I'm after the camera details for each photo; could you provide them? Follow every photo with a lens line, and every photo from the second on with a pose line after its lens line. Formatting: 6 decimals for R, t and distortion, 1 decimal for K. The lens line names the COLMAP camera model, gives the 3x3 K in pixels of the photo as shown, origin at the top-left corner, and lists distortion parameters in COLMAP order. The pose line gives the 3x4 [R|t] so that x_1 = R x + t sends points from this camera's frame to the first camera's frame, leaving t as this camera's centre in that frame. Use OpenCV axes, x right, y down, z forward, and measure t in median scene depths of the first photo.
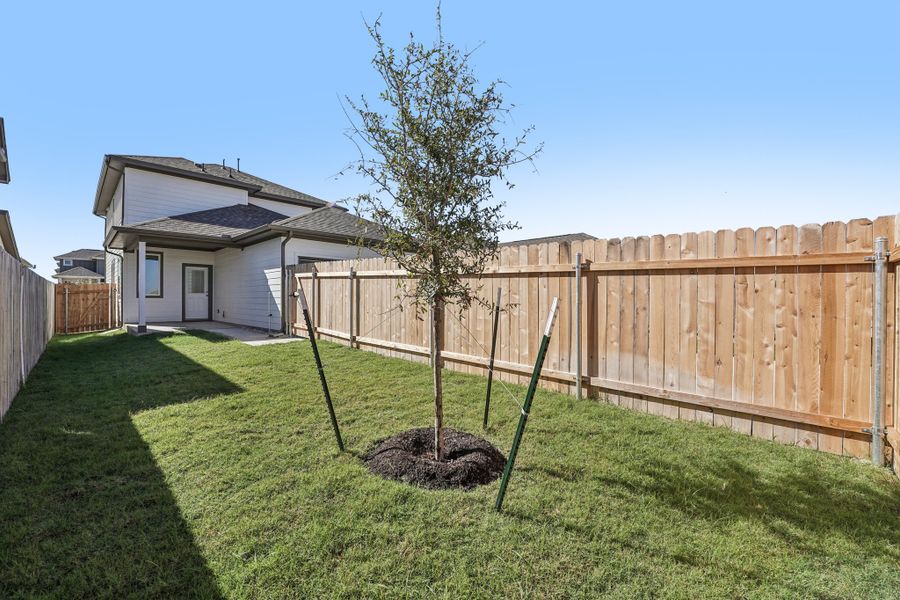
lens RADIAL K [[367.6, 0, 446.1], [0, 367.6, 297.4], [0, 0, 1]] dist [-0.020534, -0.000073]
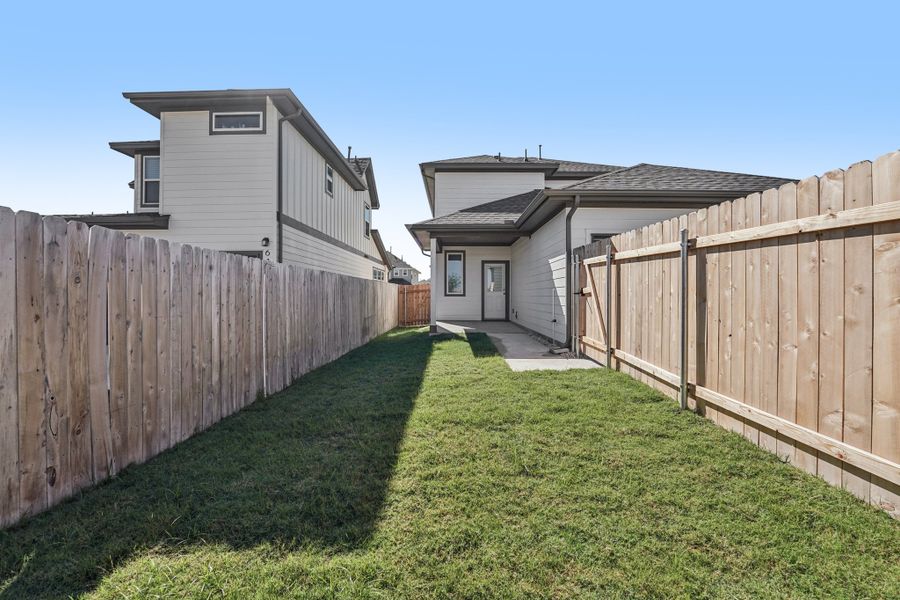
lens RADIAL K [[367.6, 0, 446.1], [0, 367.6, 297.4], [0, 0, 1]] dist [-0.020534, -0.000073]
pose [[0.676807, 0.001279, -0.736160, -0.099949], [0.004525, 0.999972, 0.005898, -0.002965], [0.736147, -0.007323, 0.676782, 0.381401]]
